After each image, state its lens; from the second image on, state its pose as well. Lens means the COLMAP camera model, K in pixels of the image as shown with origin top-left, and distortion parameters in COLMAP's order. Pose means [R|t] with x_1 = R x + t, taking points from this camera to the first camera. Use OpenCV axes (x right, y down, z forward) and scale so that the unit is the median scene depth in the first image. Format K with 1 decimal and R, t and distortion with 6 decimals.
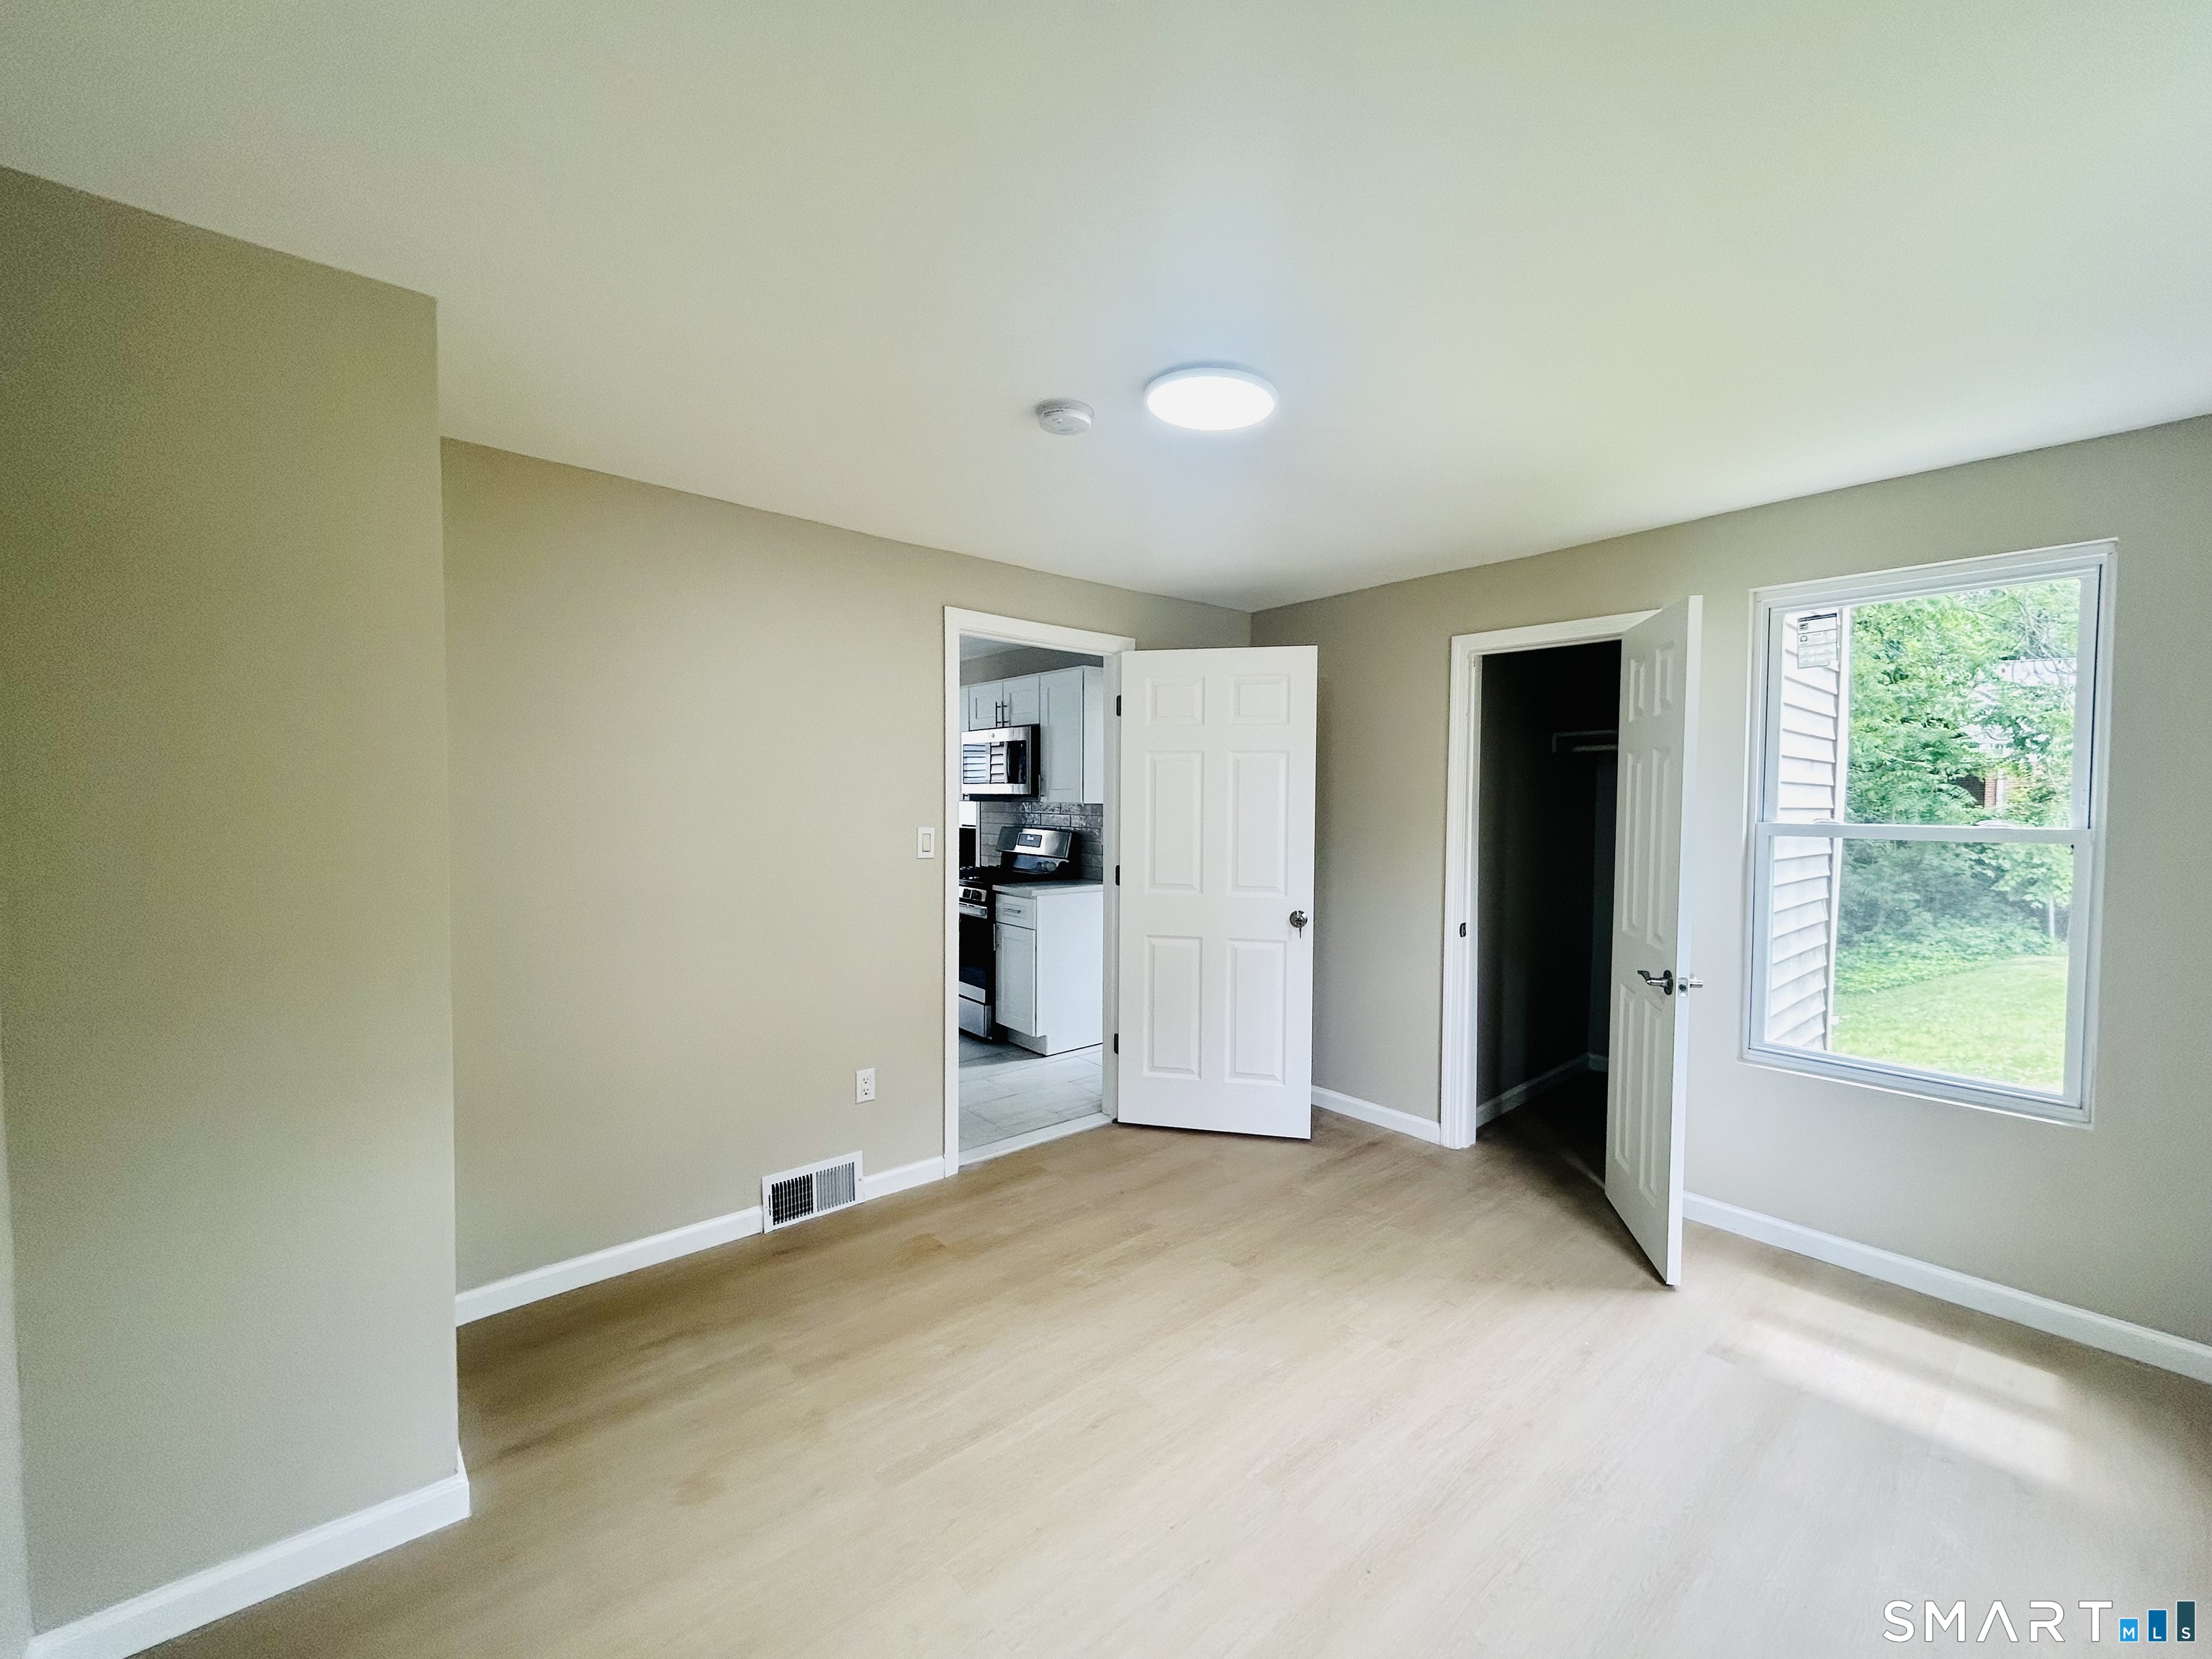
lens RADIAL K [[873.4, 0, 1111.1], [0, 873.4, 810.8], [0, 0, 1]] dist [0.001200, 0.000060]
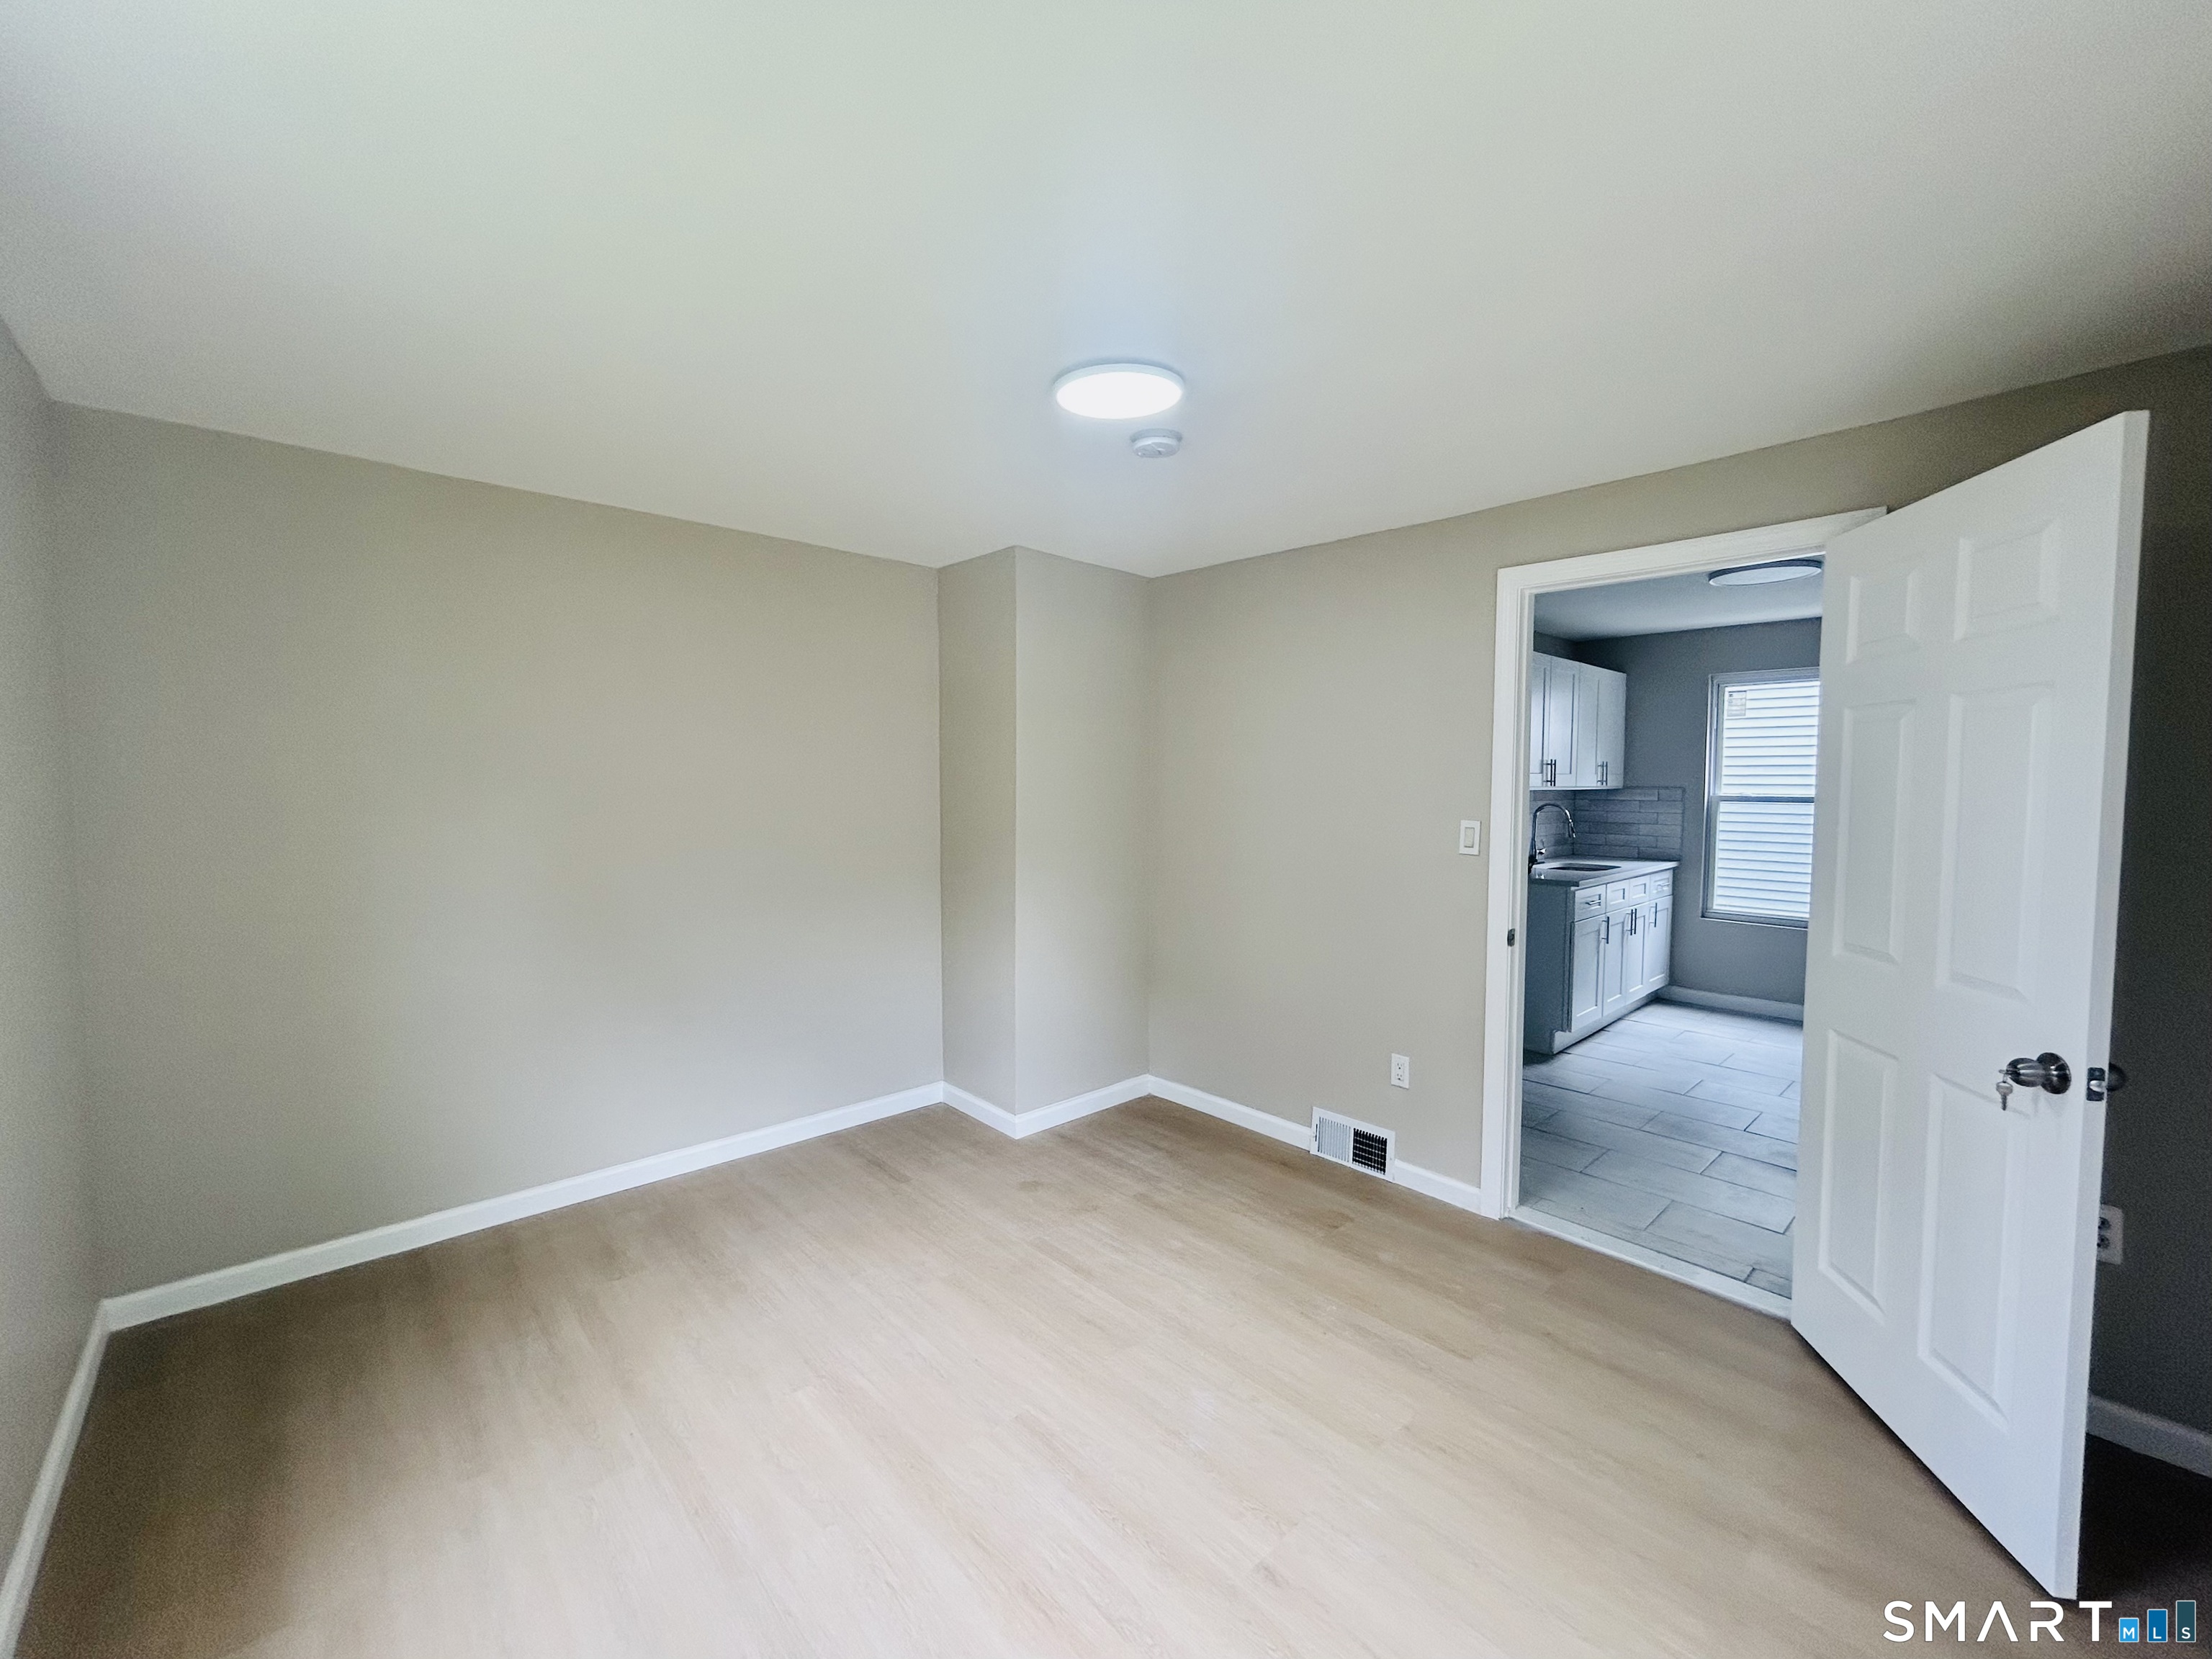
lens RADIAL K [[895.9, 0, 1104.3], [0, 895.9, 826.8], [0, 0, 1]] dist [-0.000074, -0.000049]
pose [[0.047127, 0.043248, -0.997952, 0.798215], [-0.017831, 0.998940, 0.042449, -0.008474], [0.998730, 0.015794, 0.047848, 0.658057]]
